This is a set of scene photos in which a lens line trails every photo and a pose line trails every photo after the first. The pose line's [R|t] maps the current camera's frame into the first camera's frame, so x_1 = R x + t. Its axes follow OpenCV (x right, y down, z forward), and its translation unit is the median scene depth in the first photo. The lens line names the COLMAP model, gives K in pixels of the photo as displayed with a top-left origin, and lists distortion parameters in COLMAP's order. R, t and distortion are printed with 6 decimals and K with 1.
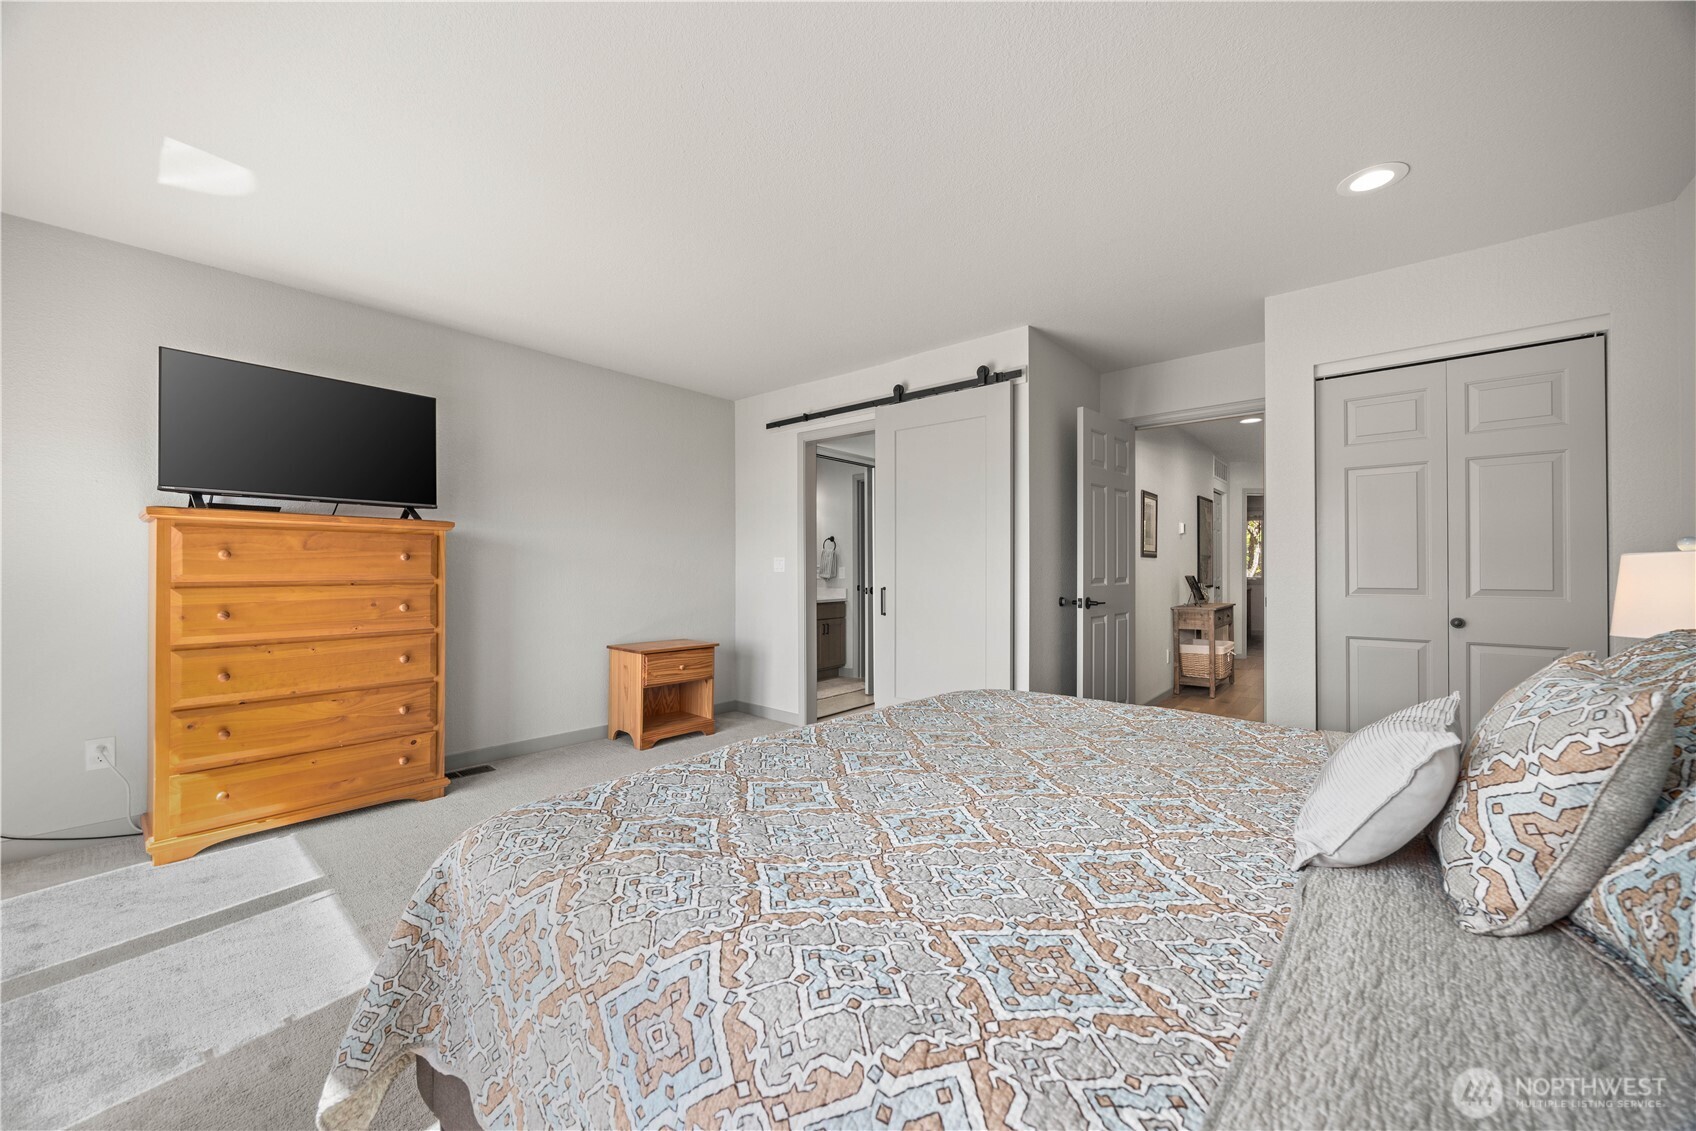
lens RADIAL K [[639.6, 0, 843.4], [0, 639.6, 562.9], [0, 0, 1]] dist [-0.002177, 0.000141]
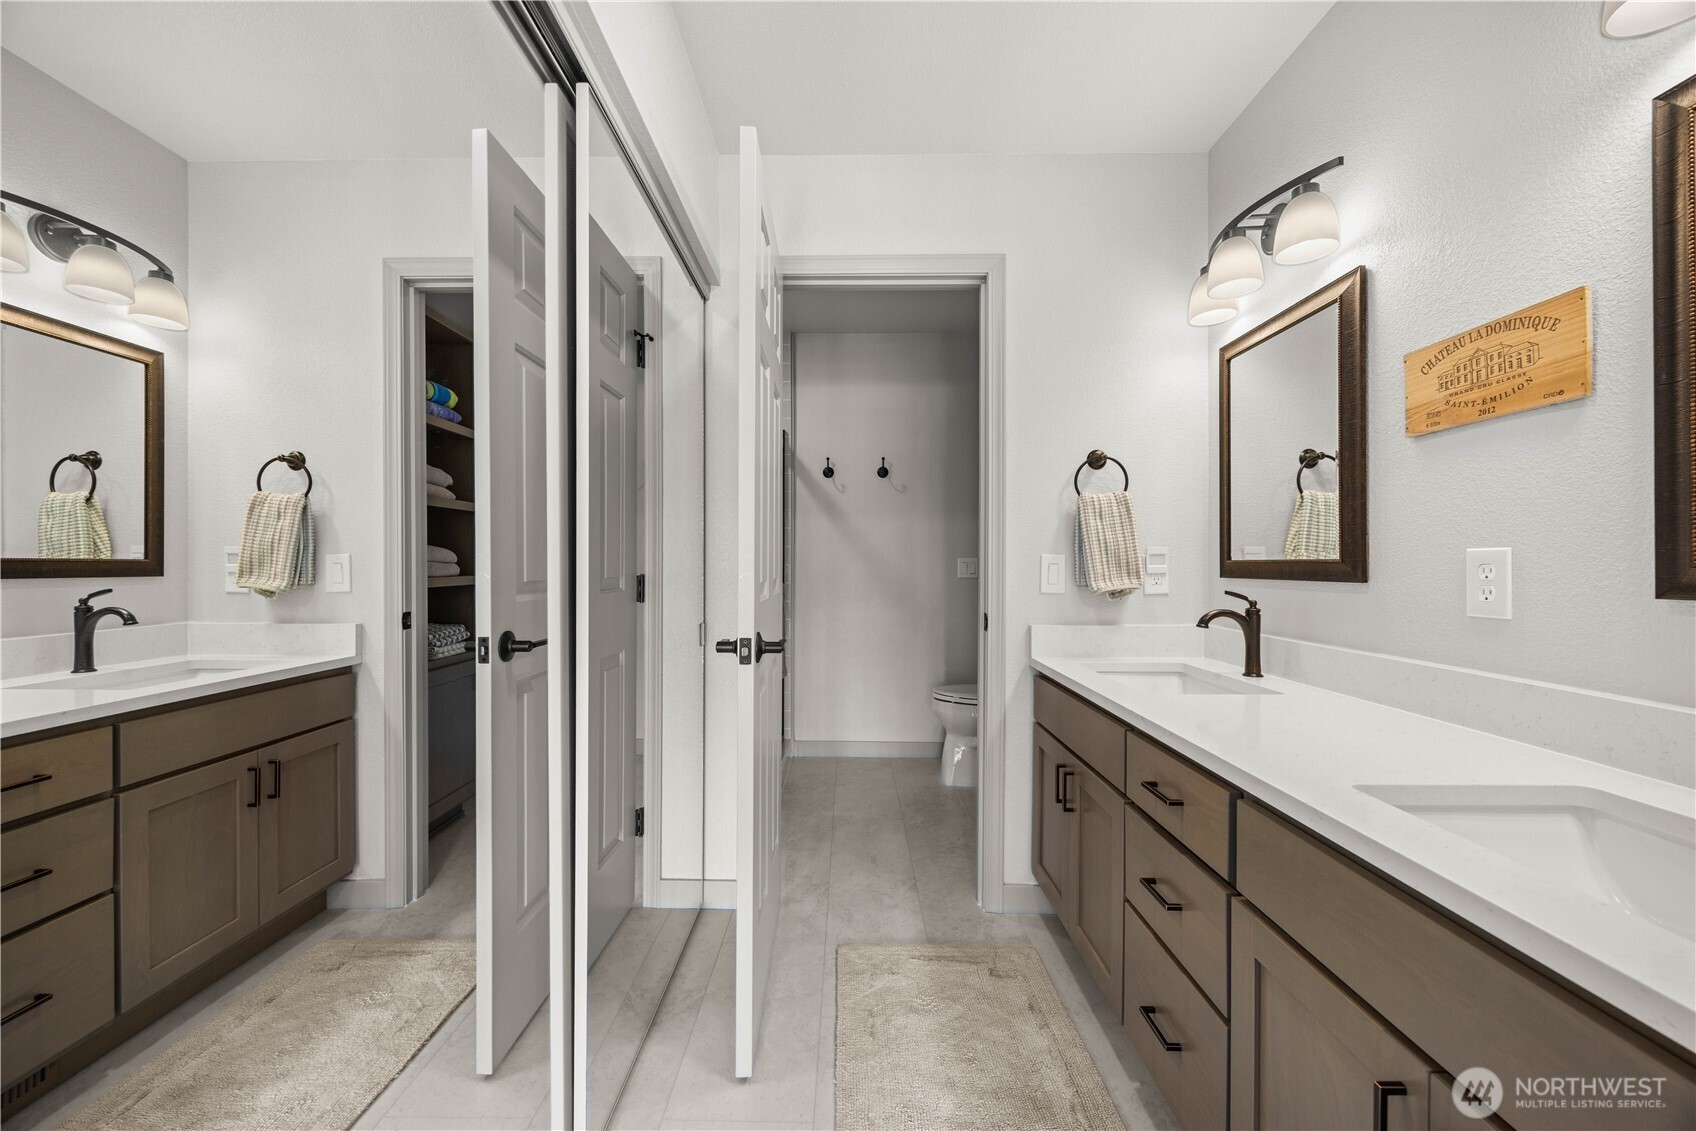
lens RADIAL K [[639.6, 0, 844.0], [0, 639.6, 567.1], [0, 0, 1]] dist [-0.002177, 0.000141]
pose [[0.763931, 0.000206, 0.645298, -0.014976], [-0.000639, 1.000000, 0.000436, 0.013700], [-0.645298, -0.000745, 0.763931, 0.611495]]
